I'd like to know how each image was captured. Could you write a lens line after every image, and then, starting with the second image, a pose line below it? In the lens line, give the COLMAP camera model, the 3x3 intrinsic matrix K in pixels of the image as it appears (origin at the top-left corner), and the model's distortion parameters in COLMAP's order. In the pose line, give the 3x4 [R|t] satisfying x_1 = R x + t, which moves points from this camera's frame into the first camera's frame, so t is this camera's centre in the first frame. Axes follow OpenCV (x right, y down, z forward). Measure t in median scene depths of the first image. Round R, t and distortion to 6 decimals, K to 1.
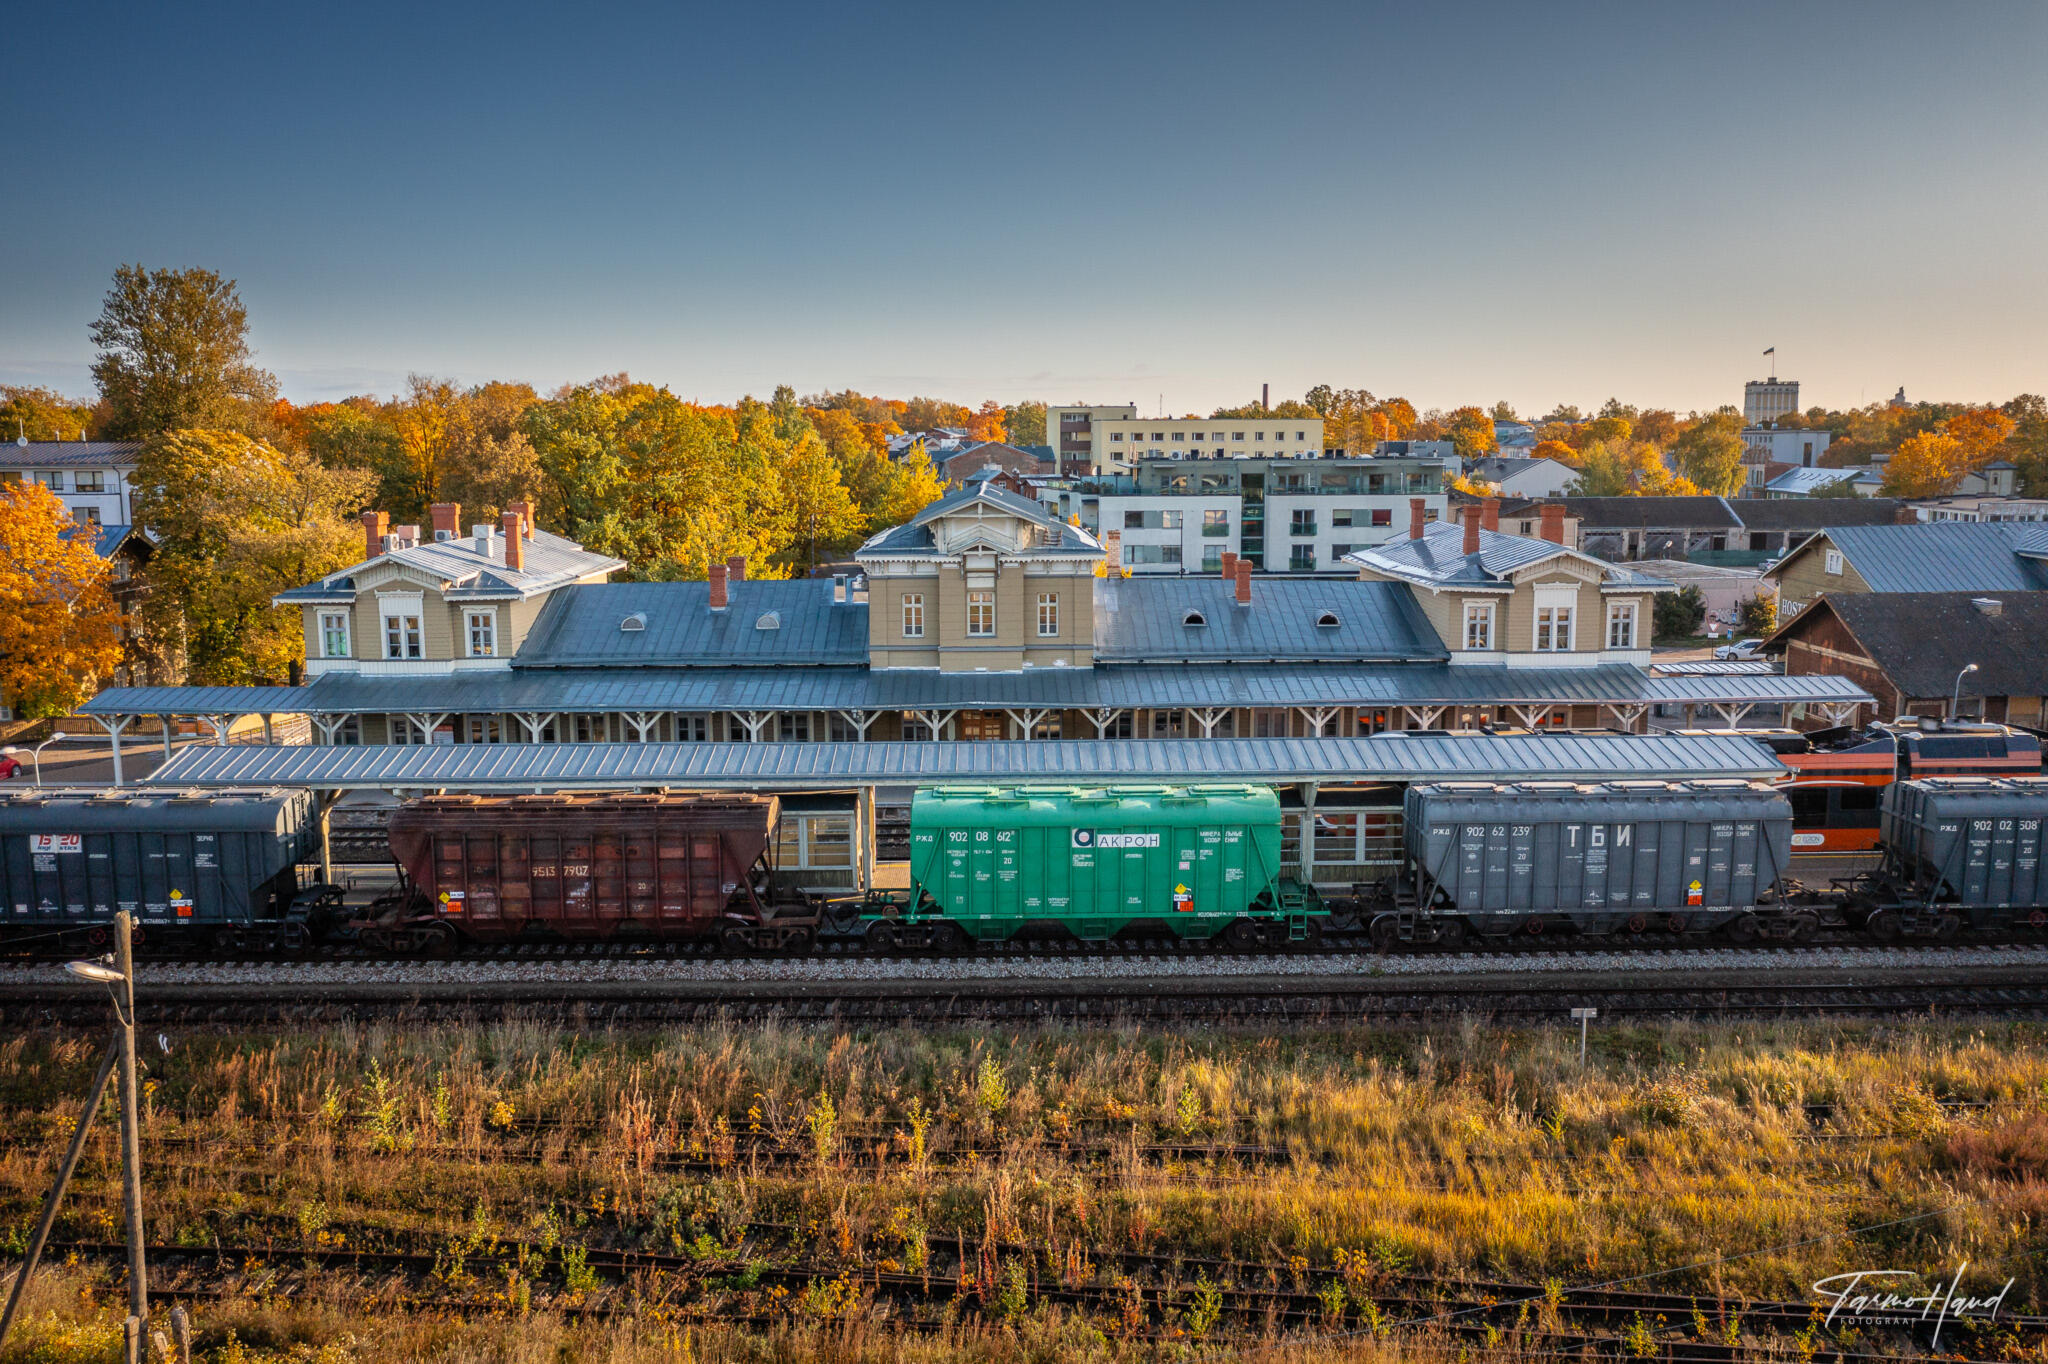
lens RADIAL K [[1578.0, 0, 1024.0], [0, 1578.0, 682.0], [0, 0, 1]] dist [-0.008614, 0.002742]
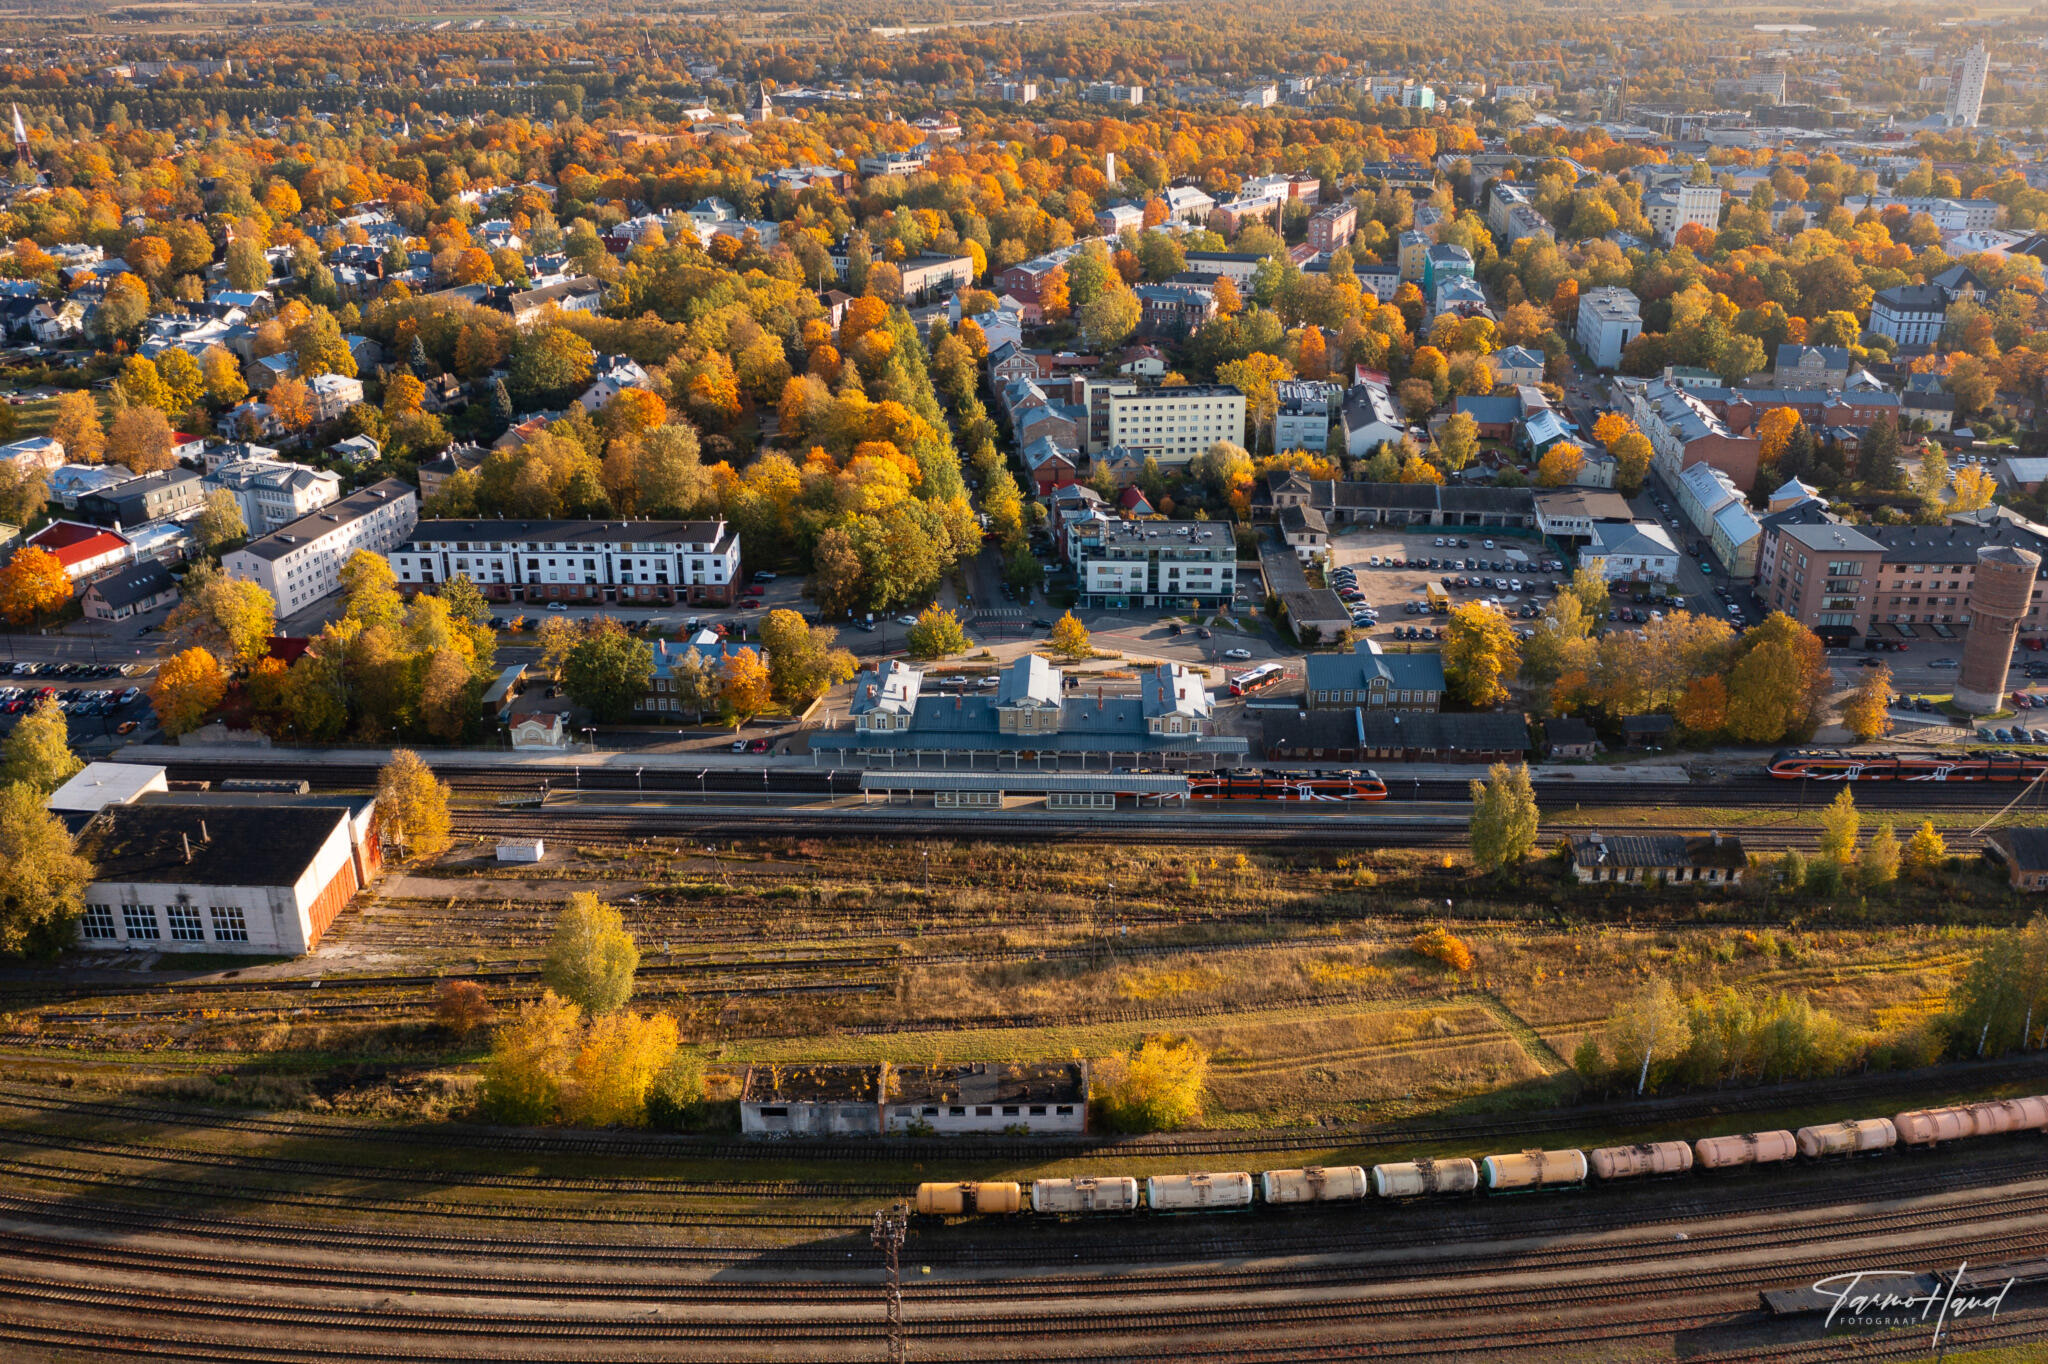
lens RADIAL K [[1578.0, 0, 1024.0], [0, 1578.0, 682.0], [0, 0, 1]] dist [-0.008614, 0.002742]
pose [[0.998602, 0.022688, -0.047749, 0.069751], [-0.009727, 0.966659, 0.255883, -0.540467], [0.051963, -0.255061, 0.965528, -1.307932]]
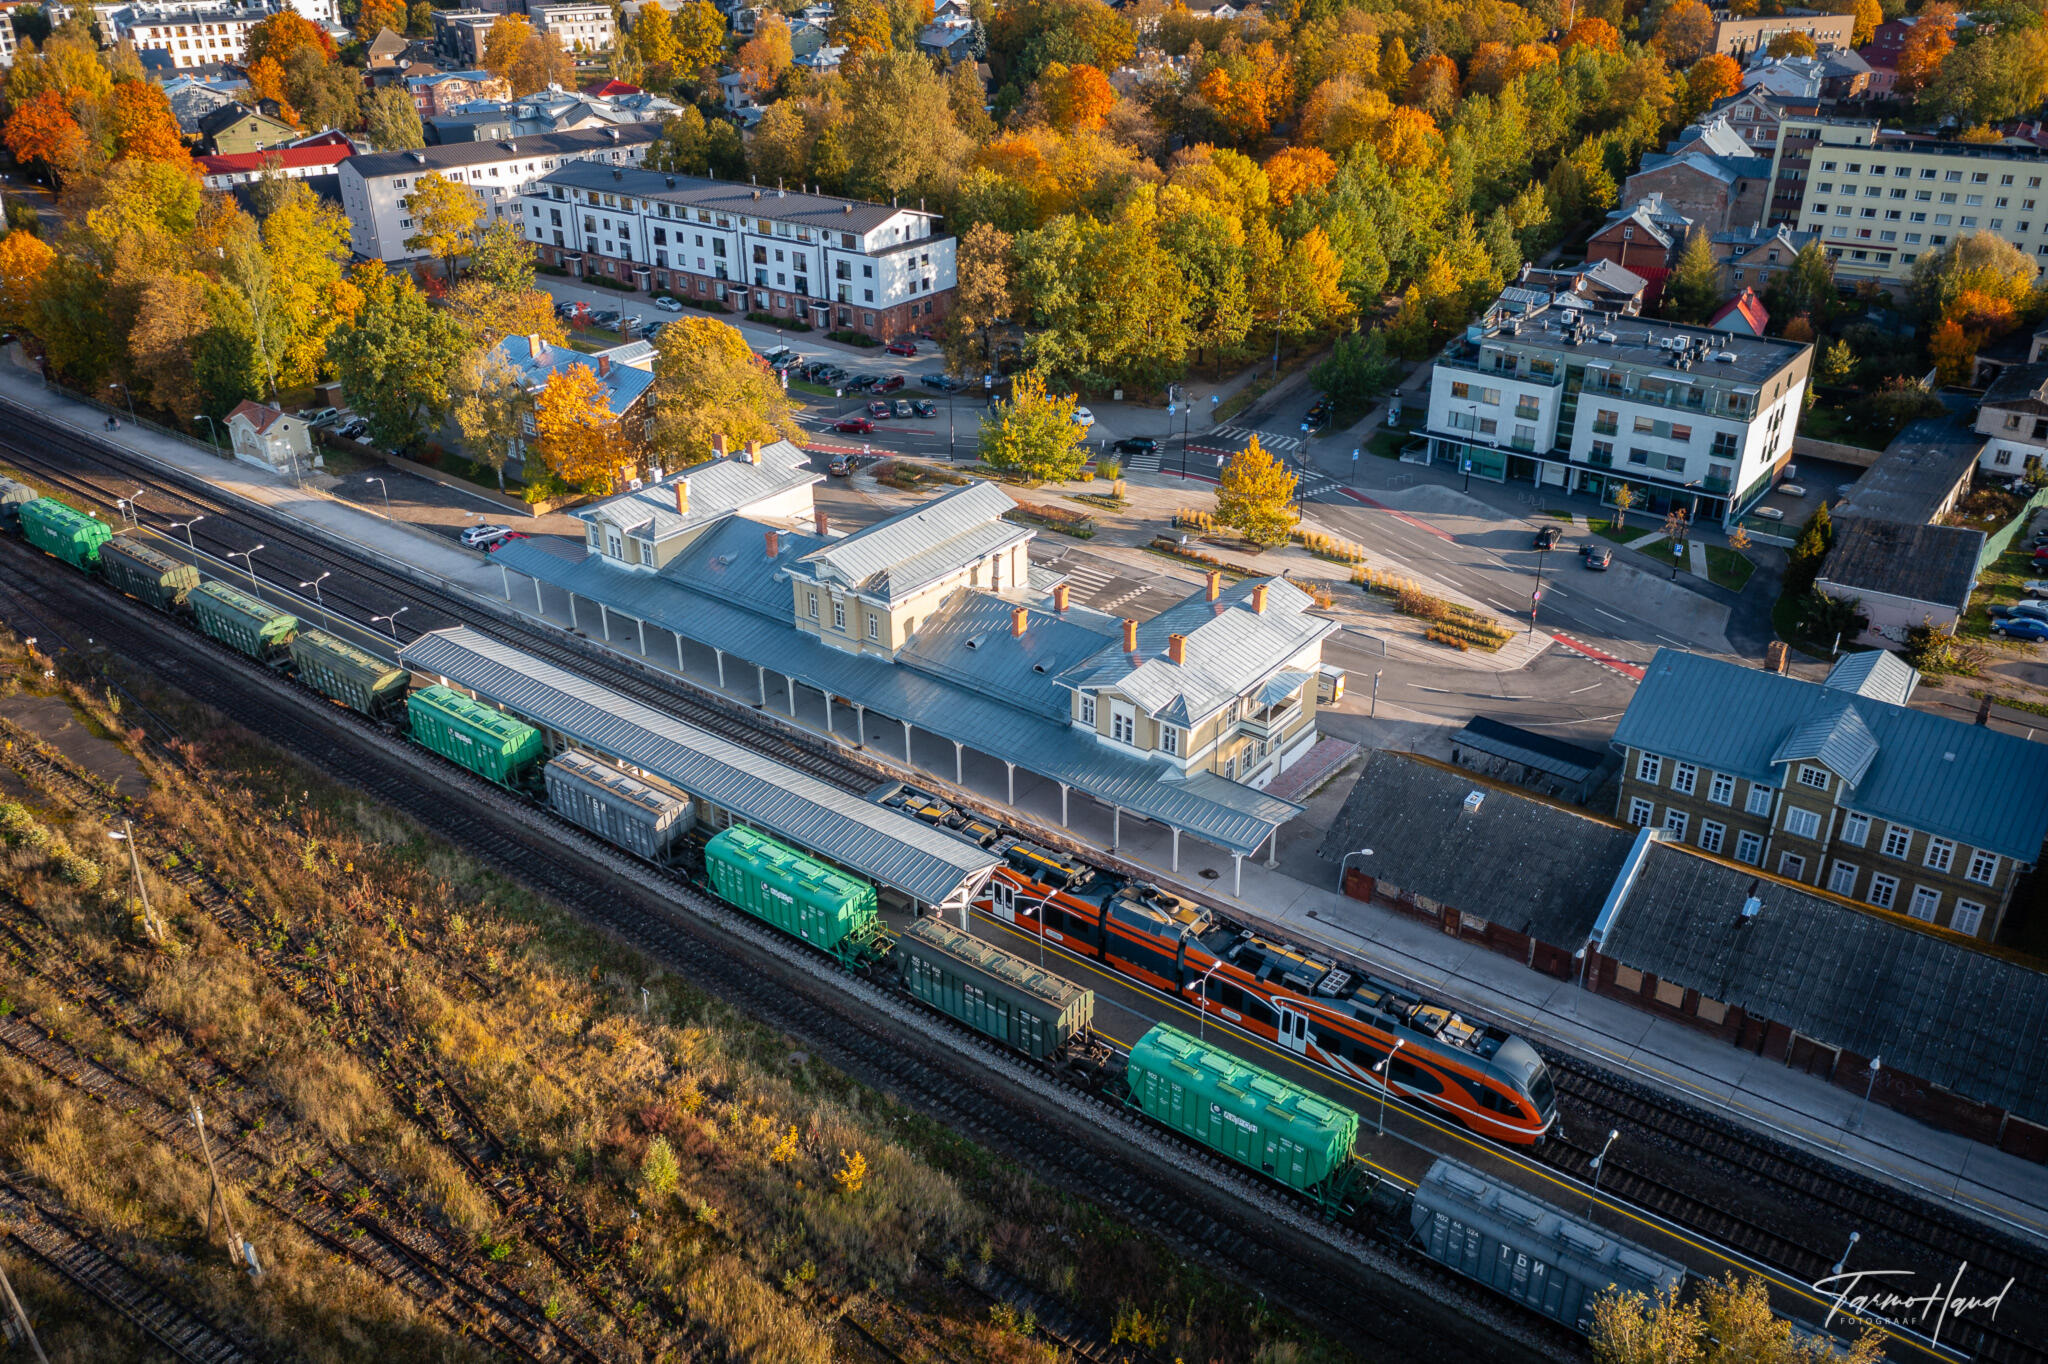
lens RADIAL K [[1578.0, 0, 1024.0], [0, 1578.0, 682.0], [0, 0, 1]] dist [-0.008614, 0.002742]
pose [[0.787364, 0.289461, -0.544307, 0.498476], [-0.089854, 0.927370, 0.363195, -0.291301], [0.609905, -0.237058, 0.756187, -0.094967]]
